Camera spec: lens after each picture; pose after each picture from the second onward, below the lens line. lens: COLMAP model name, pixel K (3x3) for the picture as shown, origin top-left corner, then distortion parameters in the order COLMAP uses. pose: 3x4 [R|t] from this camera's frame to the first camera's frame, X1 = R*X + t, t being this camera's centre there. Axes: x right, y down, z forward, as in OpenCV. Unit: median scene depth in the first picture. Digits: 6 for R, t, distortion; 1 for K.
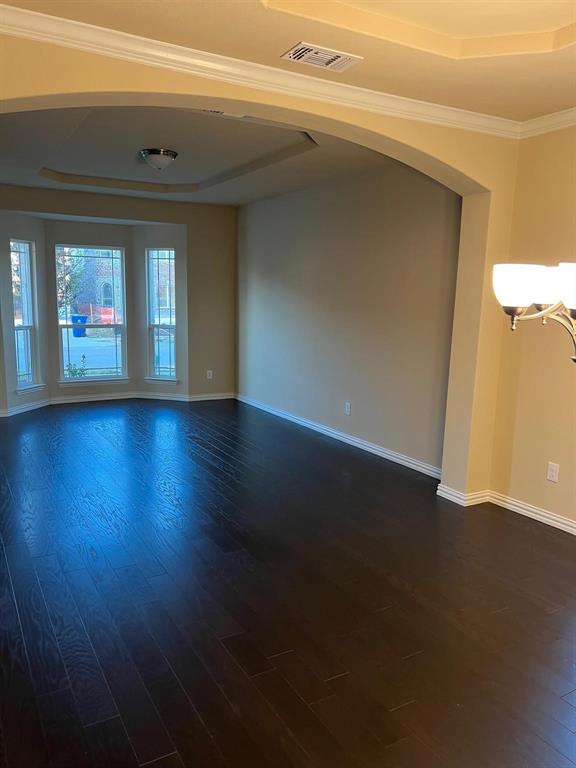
lens RADIAL K [[583.3, 0, 286.5], [0, 583.3, 382.6], [0, 0, 1]] dist [0.037850, -0.041136]
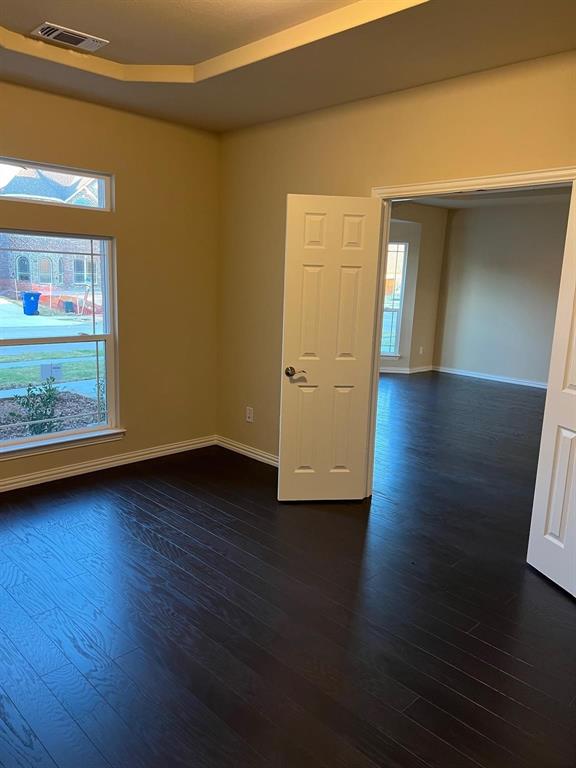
lens RADIAL K [[583.3, 0, 288.5], [0, 583.3, 386.8], [0, 0, 1]] dist [0.037850, -0.041136]
pose [[0.965440, -0.034834, 0.258287, -0.706556], [0.022427, 0.998456, 0.050828, -0.006317], [-0.259658, -0.043278, 0.964730, -0.077690]]
